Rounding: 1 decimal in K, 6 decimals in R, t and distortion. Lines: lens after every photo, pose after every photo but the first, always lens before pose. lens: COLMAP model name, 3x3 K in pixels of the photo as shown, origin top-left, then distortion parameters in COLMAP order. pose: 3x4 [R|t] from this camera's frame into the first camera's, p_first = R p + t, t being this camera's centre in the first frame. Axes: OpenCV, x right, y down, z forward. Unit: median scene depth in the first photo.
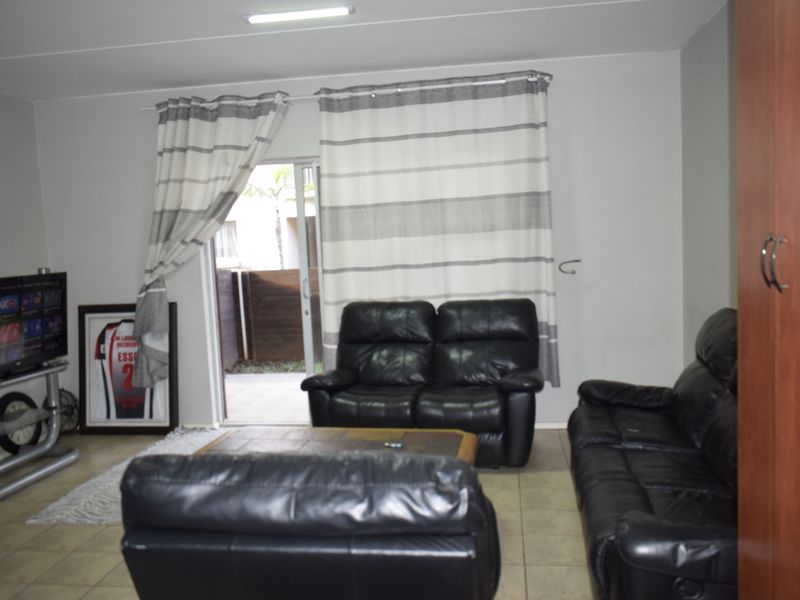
lens RADIAL K [[694.3, 0, 400.0], [0, 694.3, 300.0], [0, 0, 1]] dist [-0.017446, -0.005183]
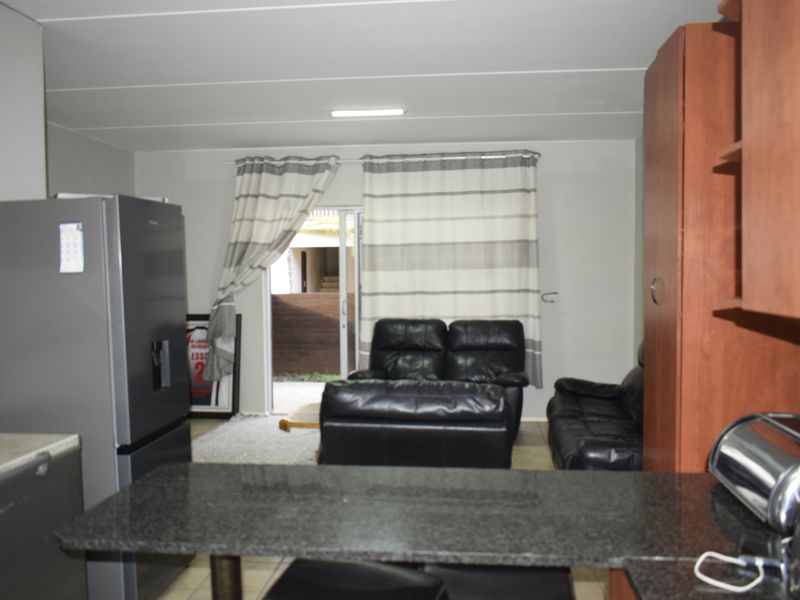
lens RADIAL K [[694.3, 0, 400.0], [0, 694.3, 300.0], [0, 0, 1]] dist [-0.017446, -0.005183]
pose [[0.998709, 0.036918, 0.034903, -0.083828], [-0.035312, 0.998338, -0.045539, 0.026640], [-0.036526, 0.044247, 0.998353, -0.300463]]
